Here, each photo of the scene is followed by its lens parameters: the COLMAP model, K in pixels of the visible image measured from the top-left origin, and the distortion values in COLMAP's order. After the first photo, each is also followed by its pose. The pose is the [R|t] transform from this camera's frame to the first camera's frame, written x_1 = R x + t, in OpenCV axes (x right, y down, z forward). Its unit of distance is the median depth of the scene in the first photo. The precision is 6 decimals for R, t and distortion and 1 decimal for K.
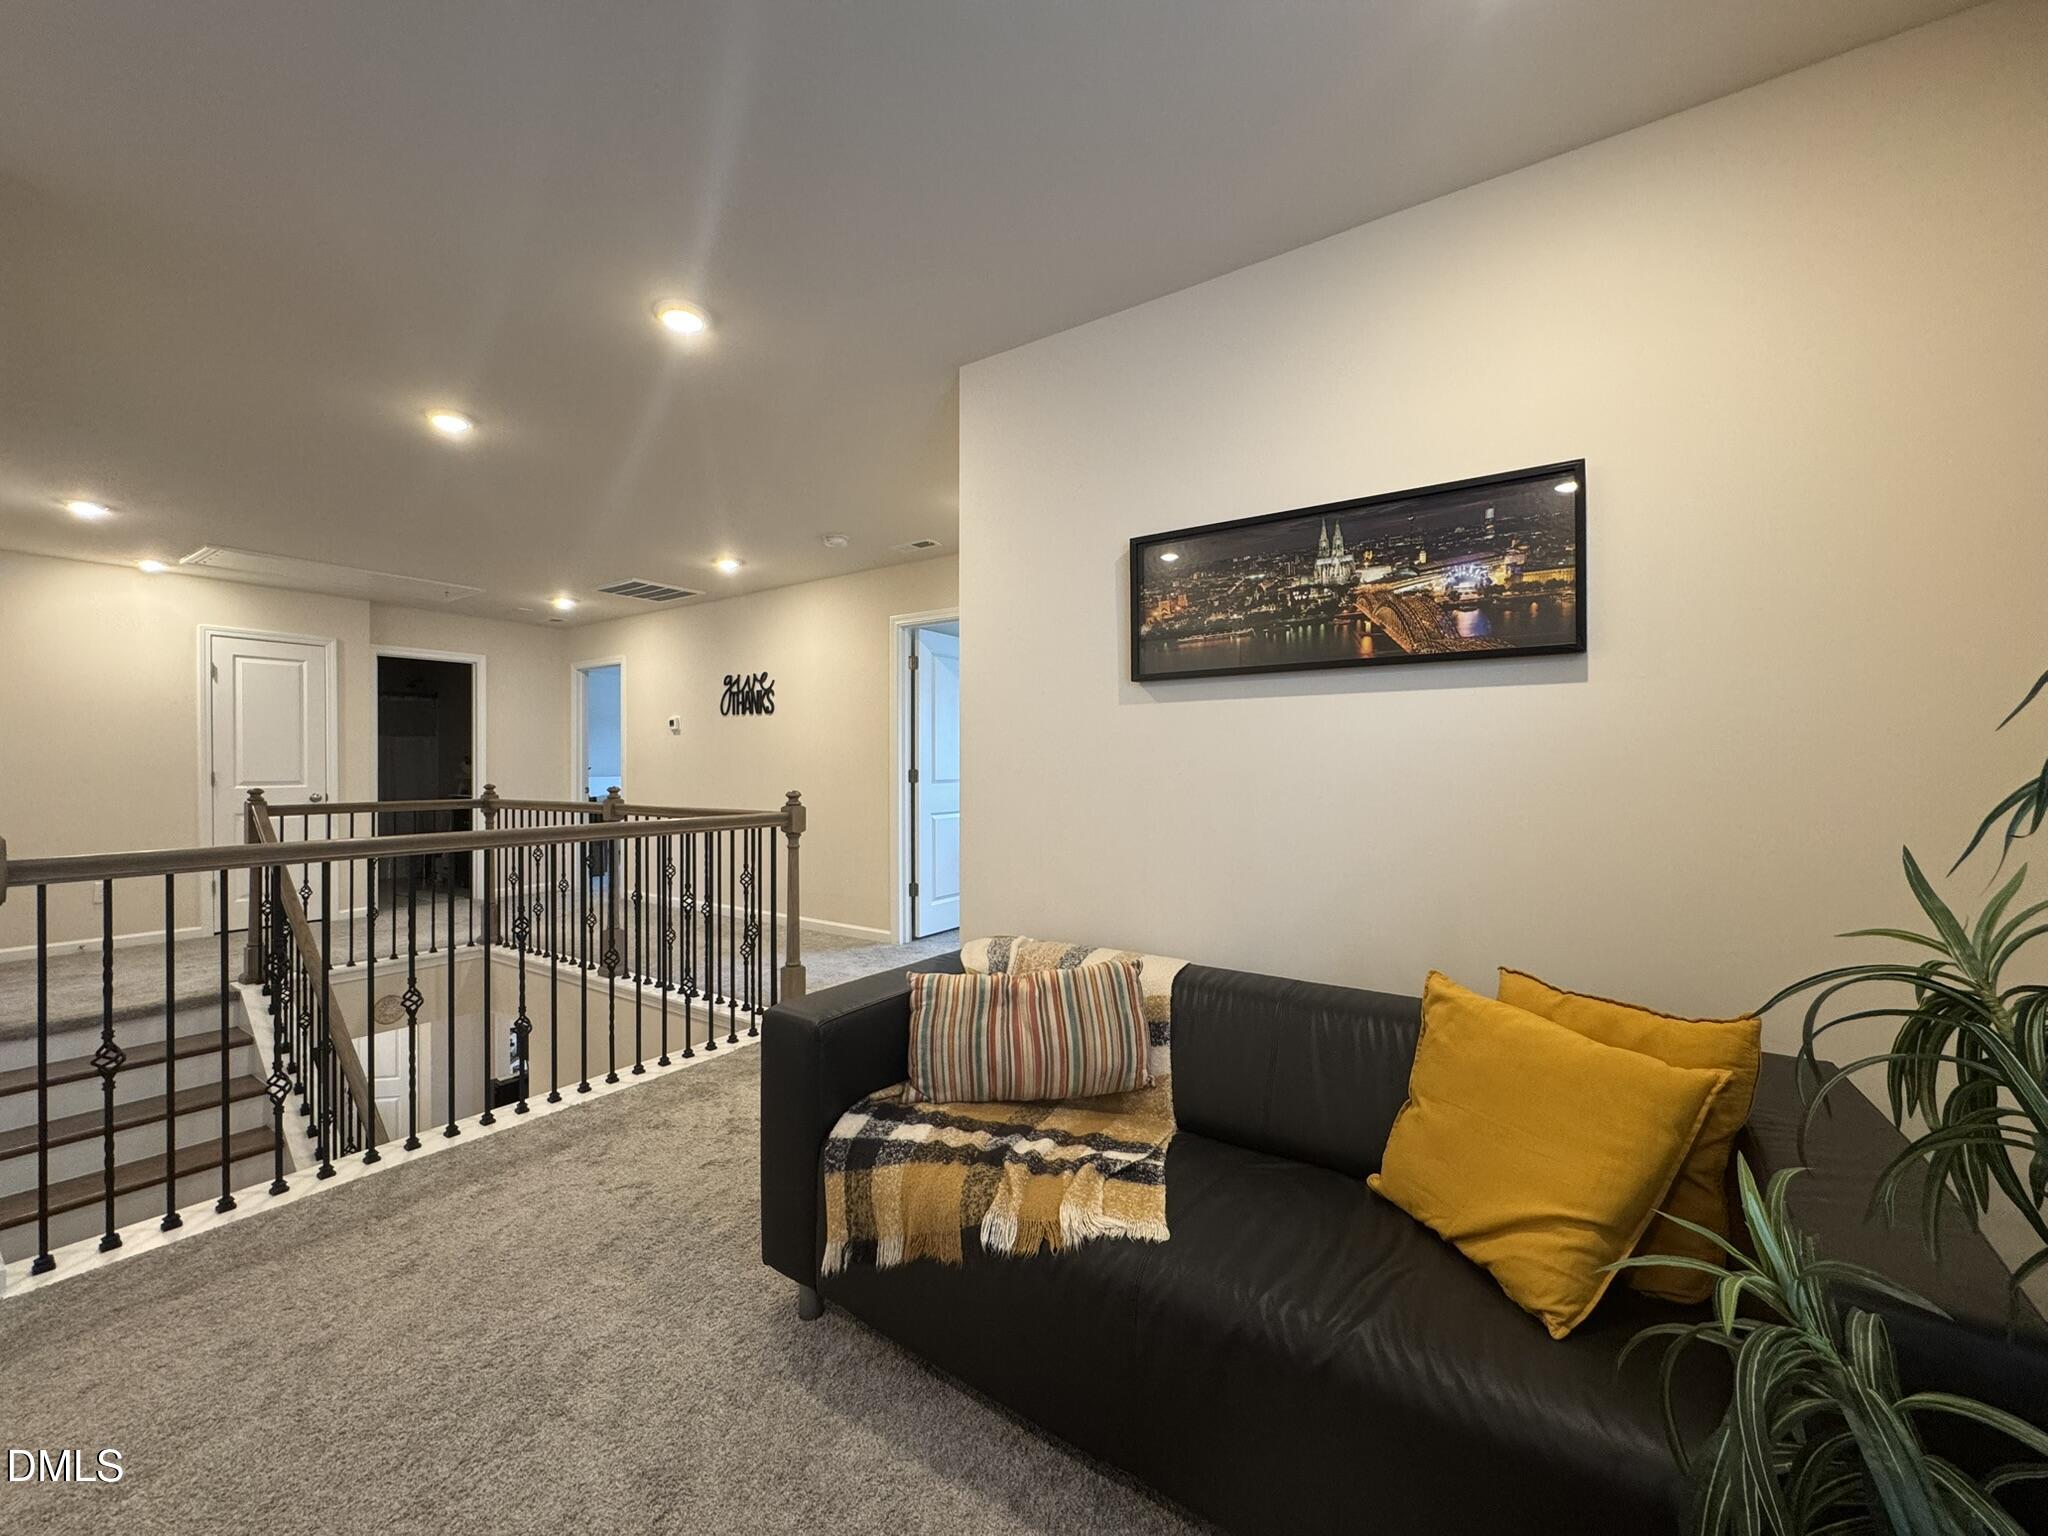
lens RADIAL K [[816.1, 0, 1024.0], [0, 816.1, 768.0], [0, 0, 1]] dist [0.000188, 0.000018]
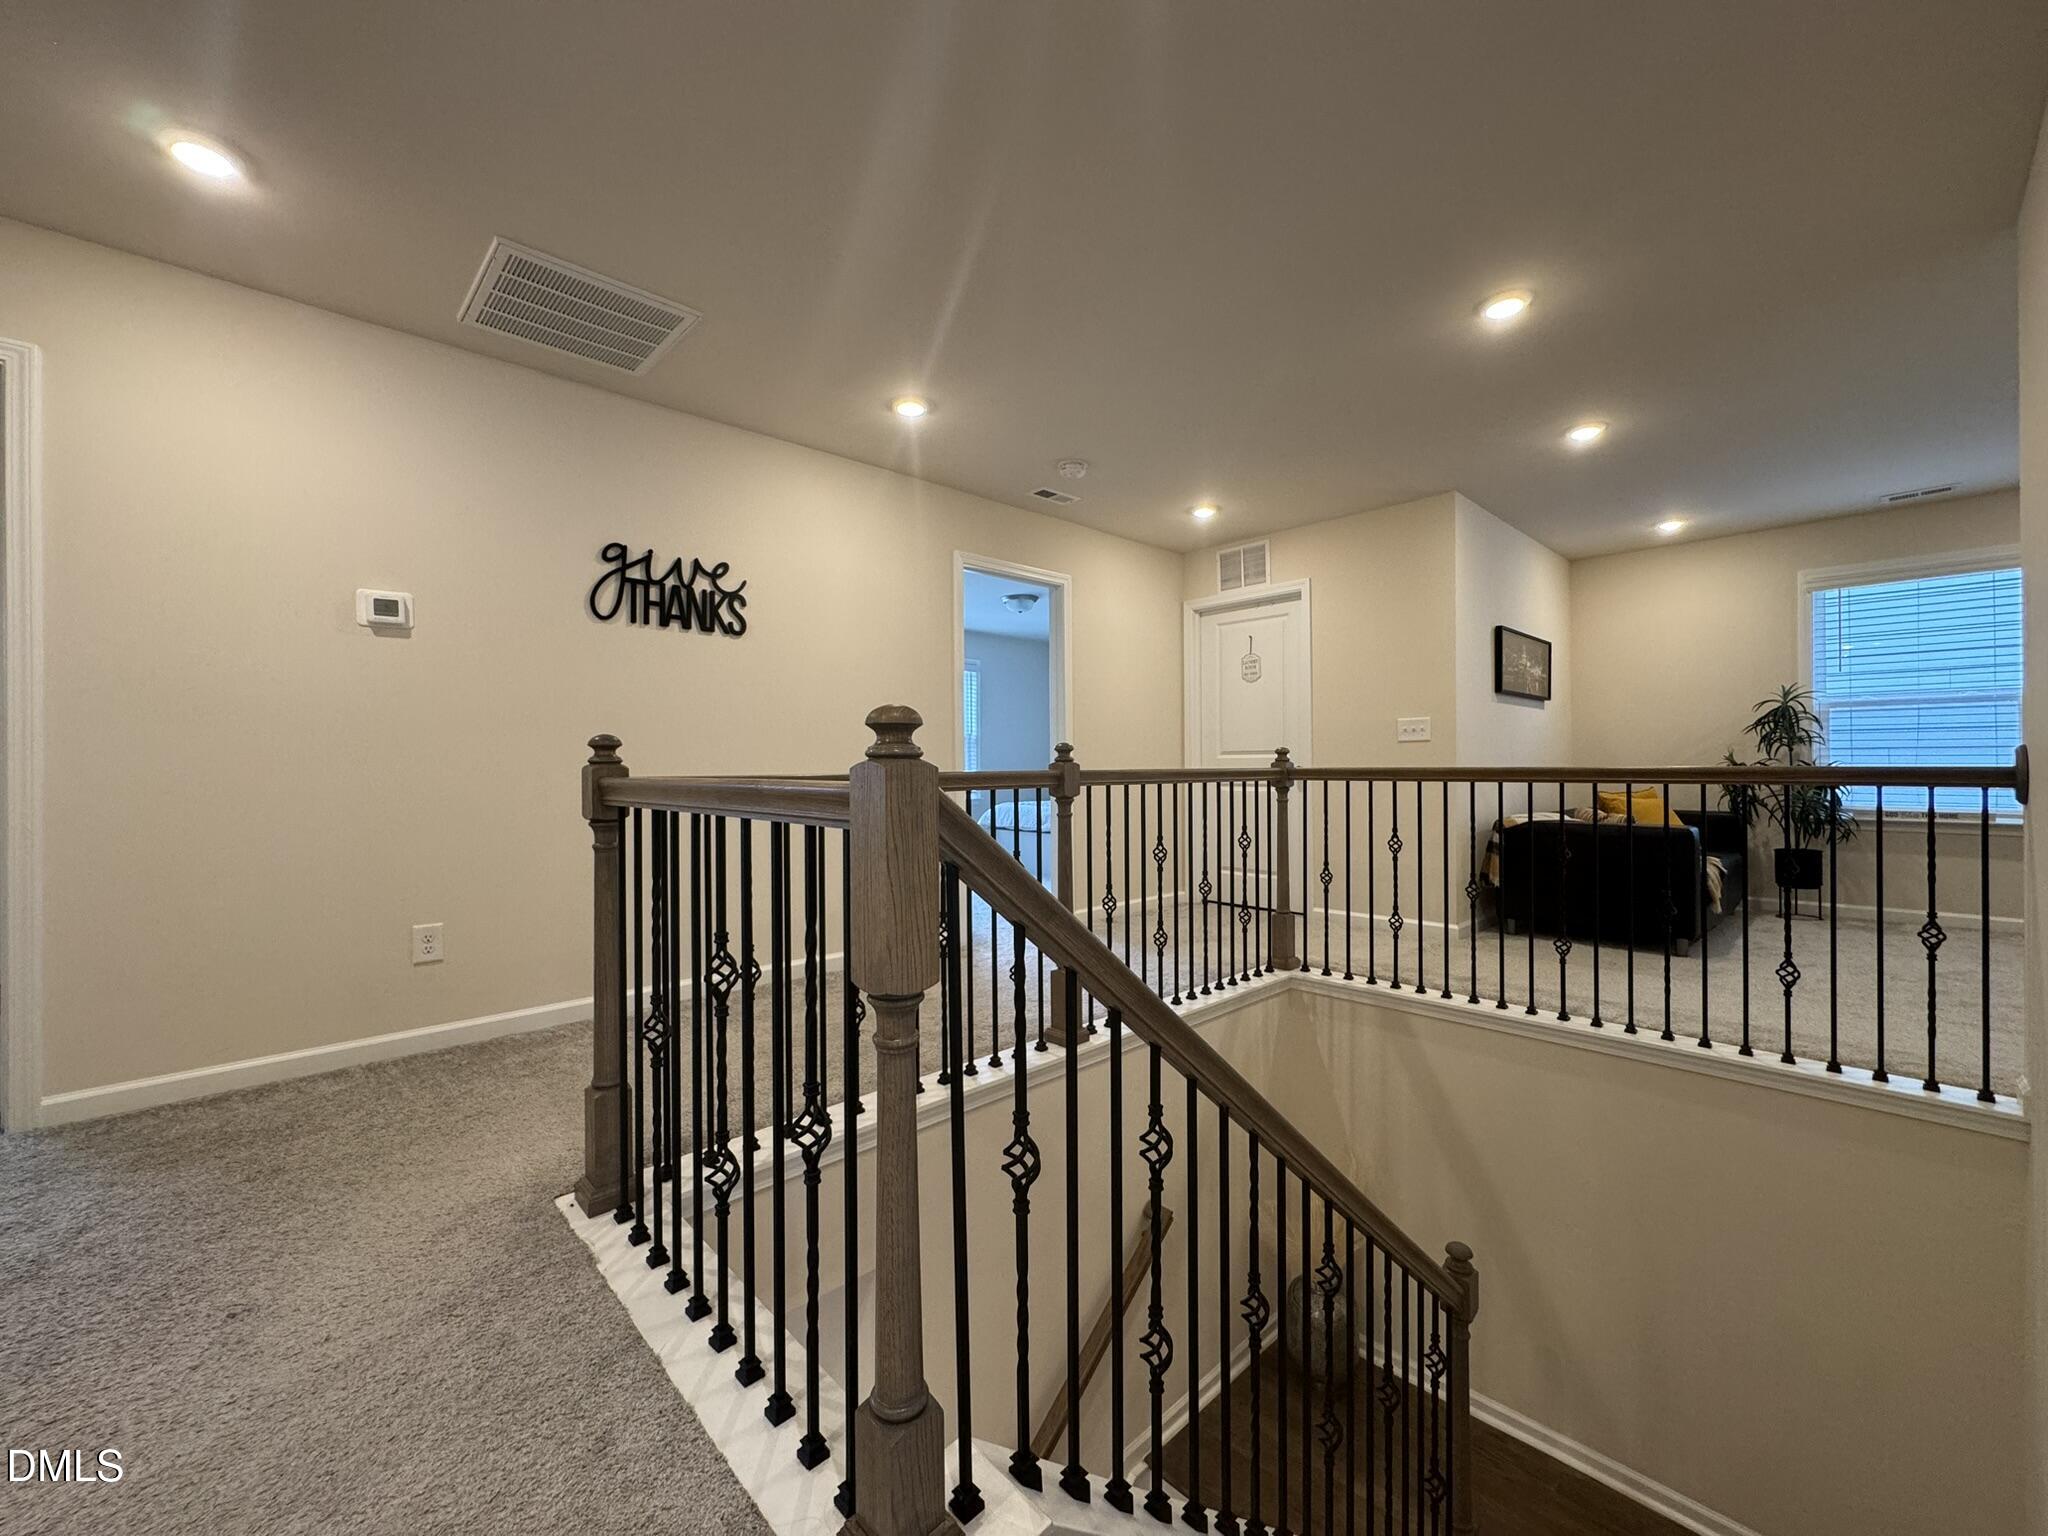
lens RADIAL K [[816.1, 0, 1024.0], [0, 816.1, 768.0], [0, 0, 1]] dist [0.000188, 0.000018]
pose [[0.210630, -0.004088, 0.977557, -0.837269], [0.013946, 0.999902, 0.001177, 0.030599], [-0.977466, 0.013386, 0.210666, 0.669590]]
